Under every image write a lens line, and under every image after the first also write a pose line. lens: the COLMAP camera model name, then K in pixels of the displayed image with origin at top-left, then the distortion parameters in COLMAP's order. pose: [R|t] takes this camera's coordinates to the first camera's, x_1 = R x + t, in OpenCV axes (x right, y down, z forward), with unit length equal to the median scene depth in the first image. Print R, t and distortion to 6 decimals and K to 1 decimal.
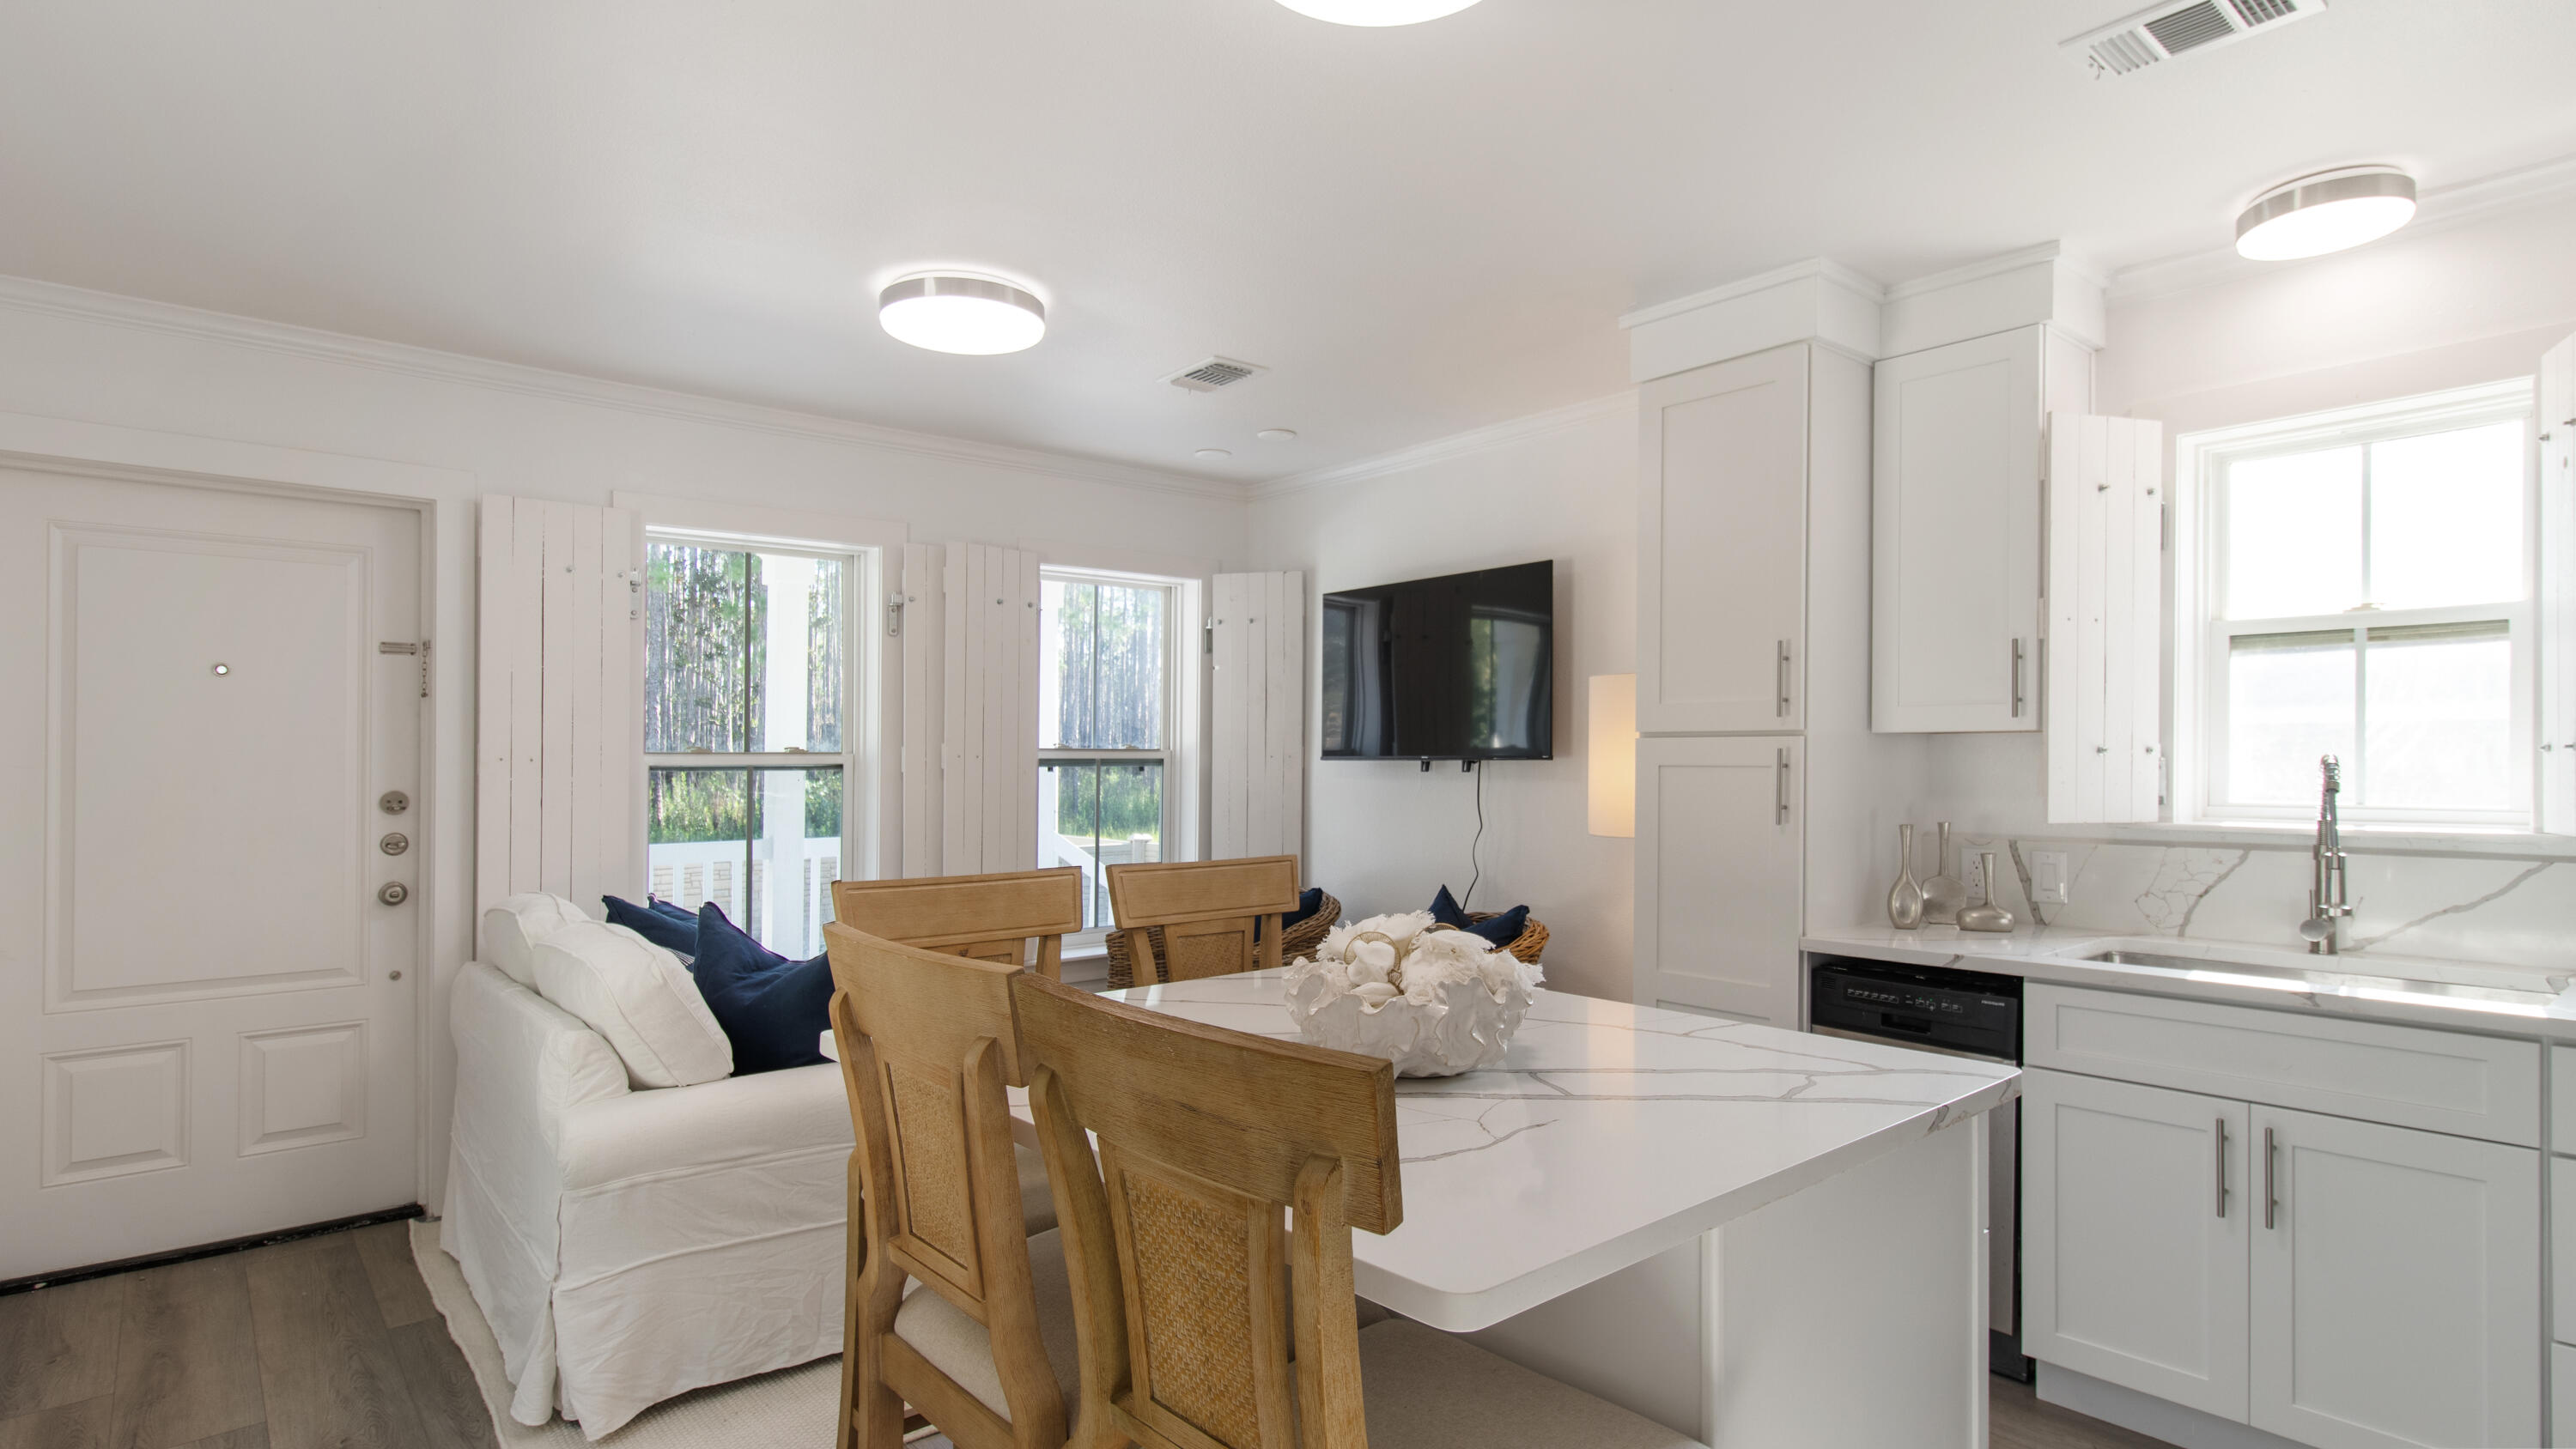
lens RADIAL K [[1263.3, 0, 1298.4], [0, 1263.3, 757.7], [0, 0, 1]] dist [0.001578, 0.000123]
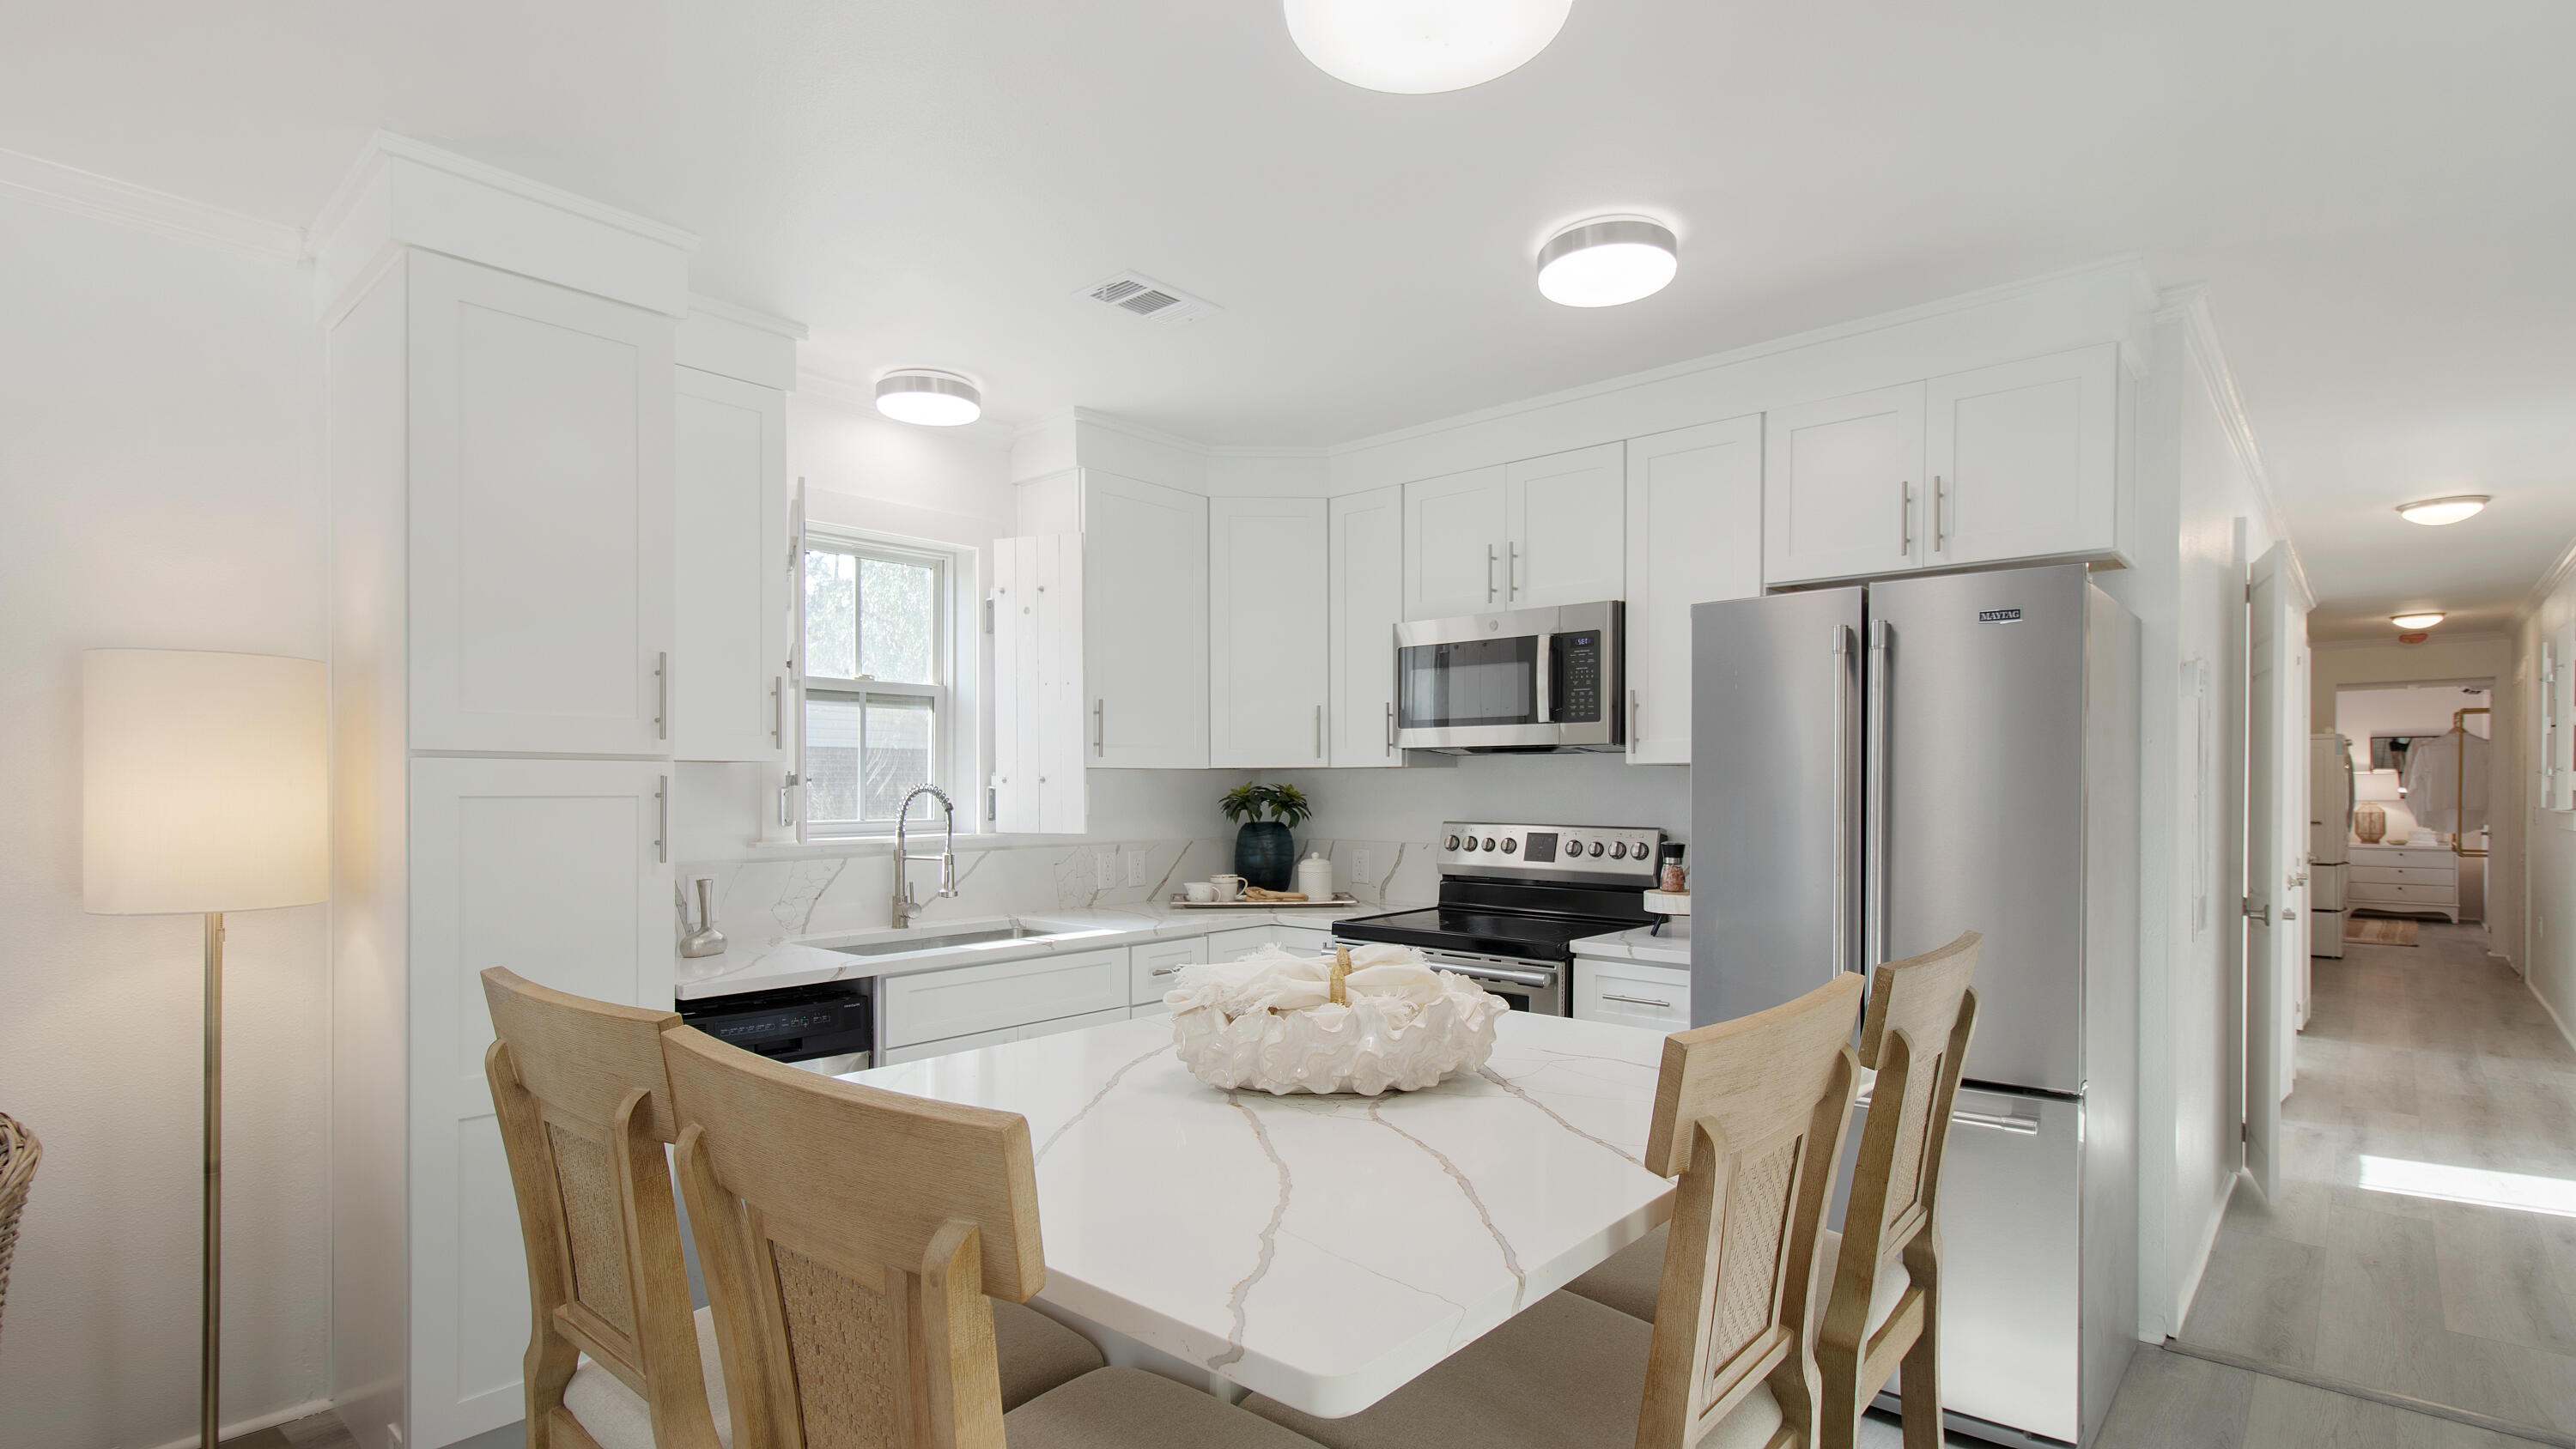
lens RADIAL K [[1263.3, 0, 1298.4], [0, 1263.3, 757.7], [0, 0, 1]] dist [0.001578, 0.000123]
pose [[-0.118160, 0.020917, 0.992774, -0.577971], [0.000505, 0.999779, -0.021004, -0.001376], [-0.992994, -0.001981, -0.118144, 0.690546]]
